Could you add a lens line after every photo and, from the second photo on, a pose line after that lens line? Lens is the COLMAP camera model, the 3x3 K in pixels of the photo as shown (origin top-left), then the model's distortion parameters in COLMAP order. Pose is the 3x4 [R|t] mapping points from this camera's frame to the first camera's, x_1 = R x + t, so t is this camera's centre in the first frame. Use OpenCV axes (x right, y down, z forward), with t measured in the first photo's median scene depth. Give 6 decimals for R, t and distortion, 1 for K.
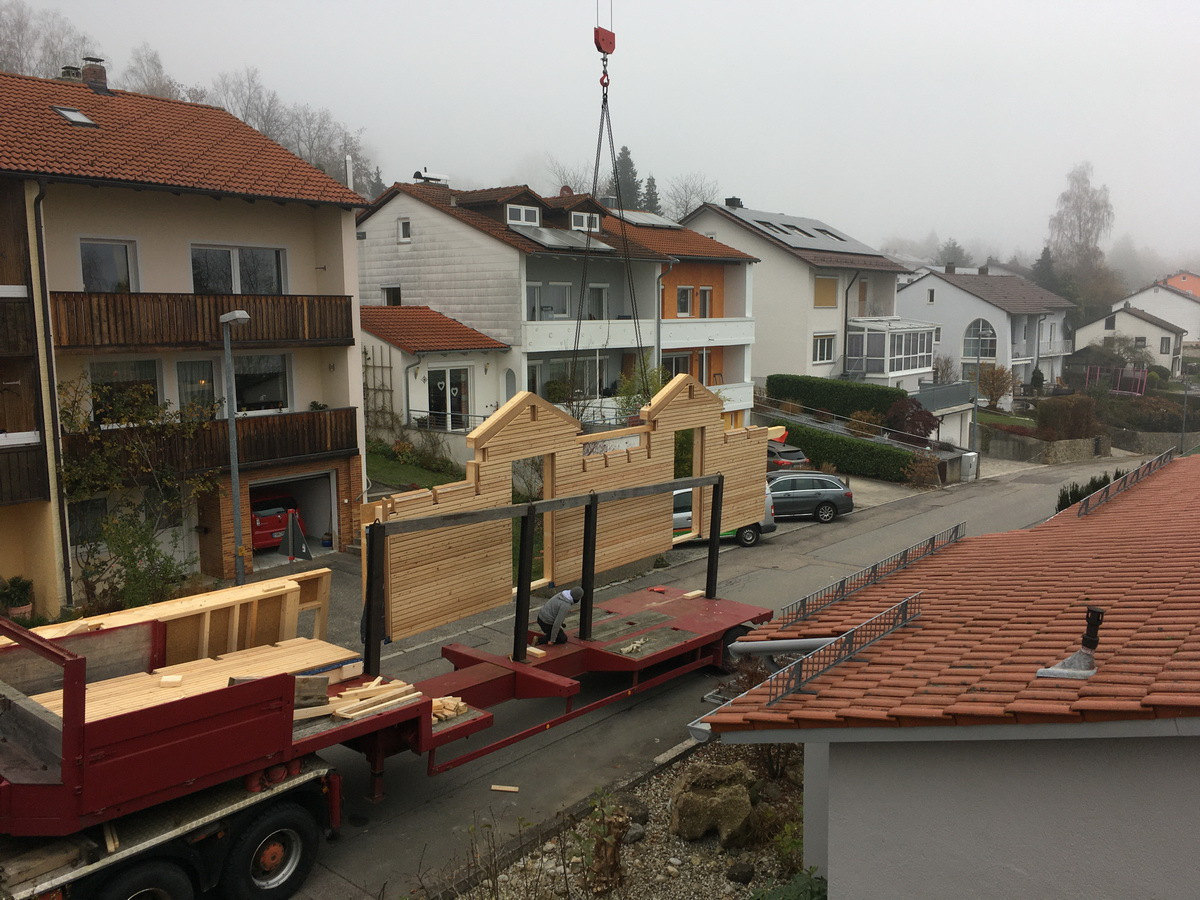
lens RADIAL K [[1016.4, 0, 600.0], [0, 1016.4, 450.0], [0, 0, 1]] dist [0.100729, -0.126407]
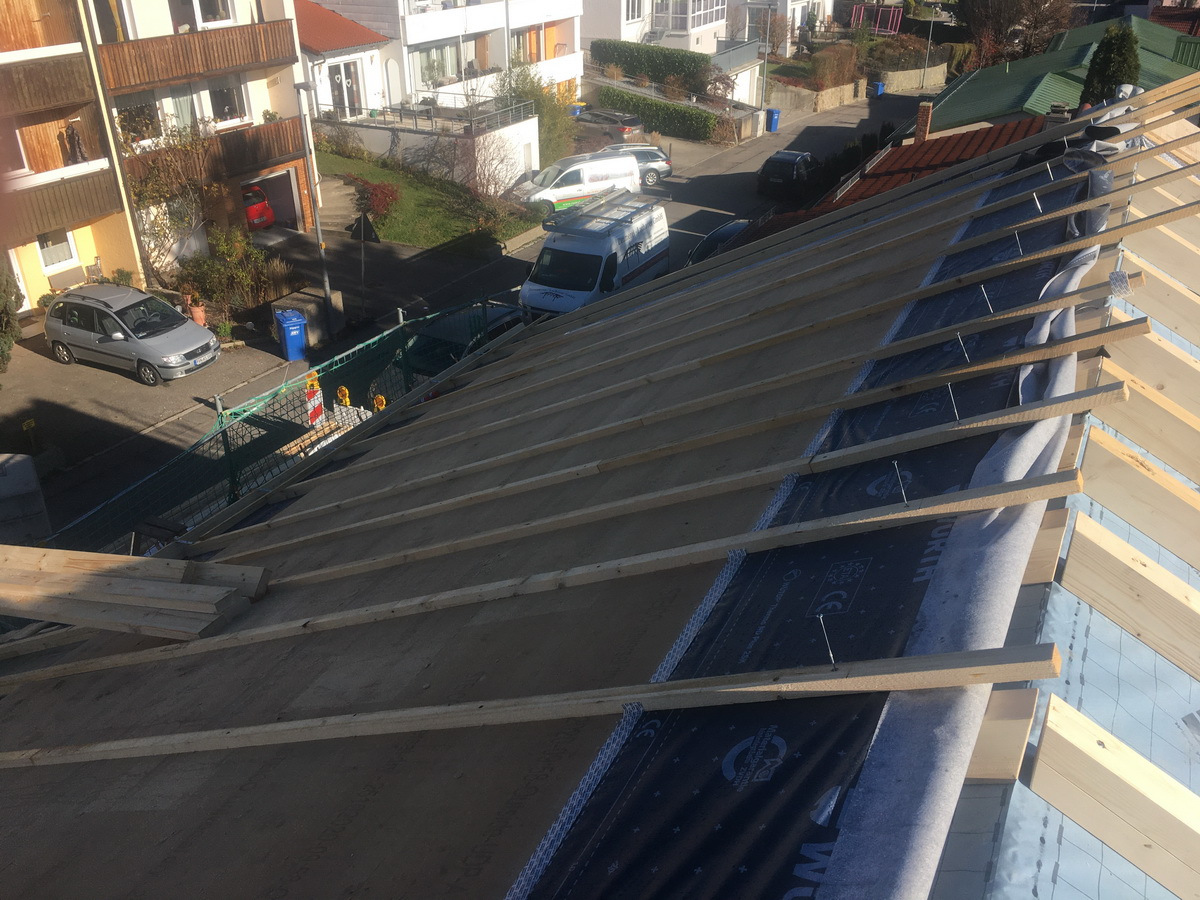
lens RADIAL K [[1016.4, 0, 600.0], [0, 1016.4, 450.0], [0, 0, 1]] dist [0.100729, -0.126407]
pose [[0.976273, -0.101282, 0.191397, -0.133615], [0.028887, 0.936889, 0.348433, -0.068551], [-0.214608, -0.334637, 0.917585, -0.292033]]
